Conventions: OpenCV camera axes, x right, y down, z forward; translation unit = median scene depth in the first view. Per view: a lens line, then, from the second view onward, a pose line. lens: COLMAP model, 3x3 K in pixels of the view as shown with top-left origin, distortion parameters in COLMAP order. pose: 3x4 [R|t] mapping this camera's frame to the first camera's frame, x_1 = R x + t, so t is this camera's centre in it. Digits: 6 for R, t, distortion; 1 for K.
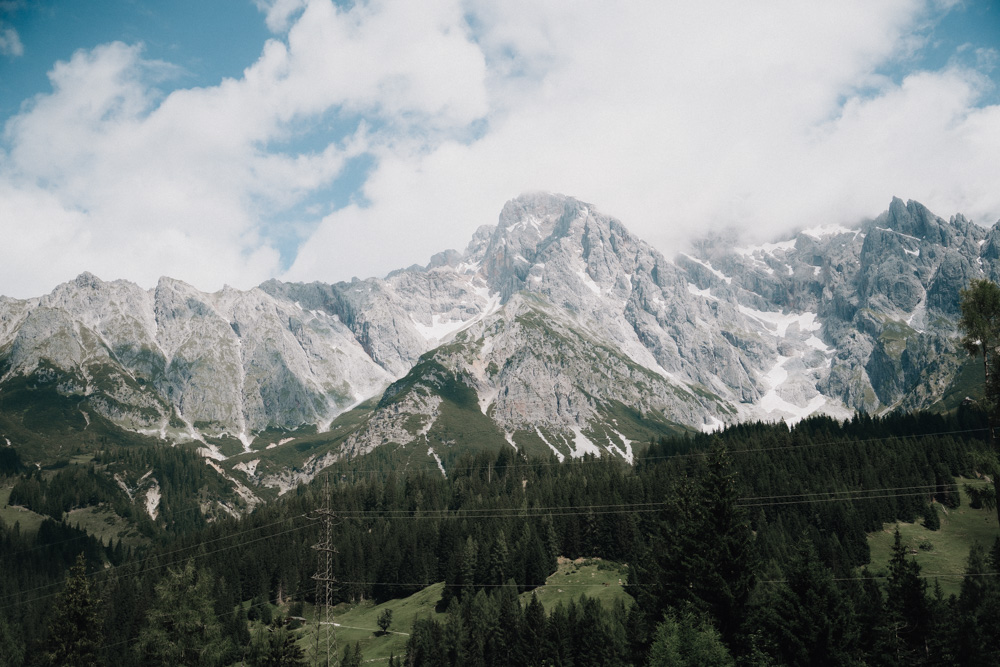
lens RADIAL K [[1149.3, 0, 500.0], [0, 1149.3, 333.5], [0, 0, 1]] dist [0.021209, 0.023402]
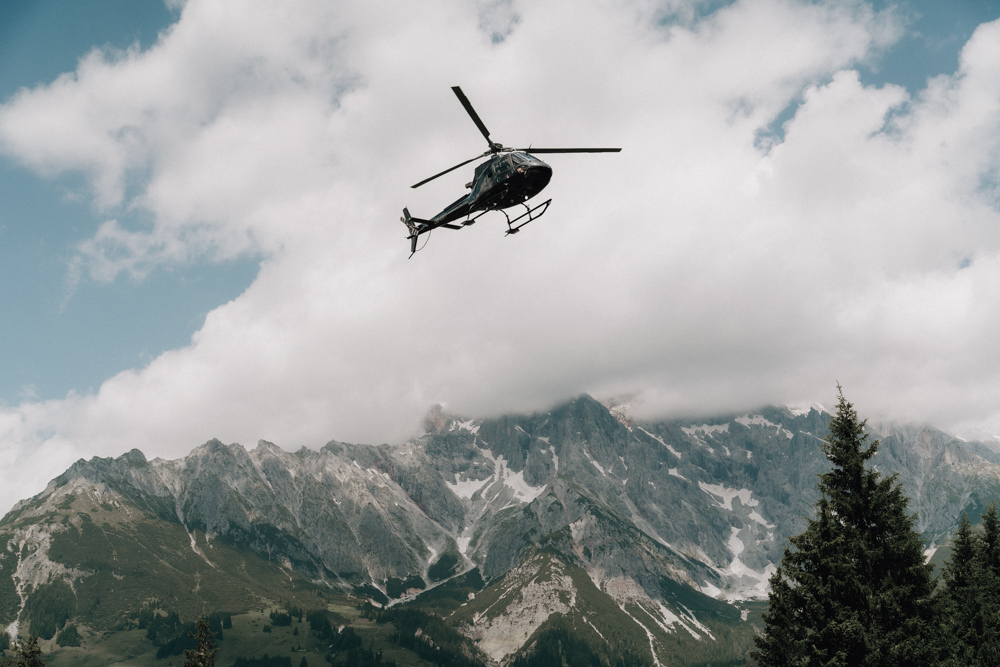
lens RADIAL K [[1249.0, 0, 500.0], [0, 1249.0, 333.5], [0, 0, 1]] dist [-0.020262, 0.043218]
pose [[0.980588, 0.069683, 0.183278, -0.286446], [-0.060503, 0.996639, -0.055219, -0.102057], [-0.186510, 0.043058, 0.981509, -0.360815]]
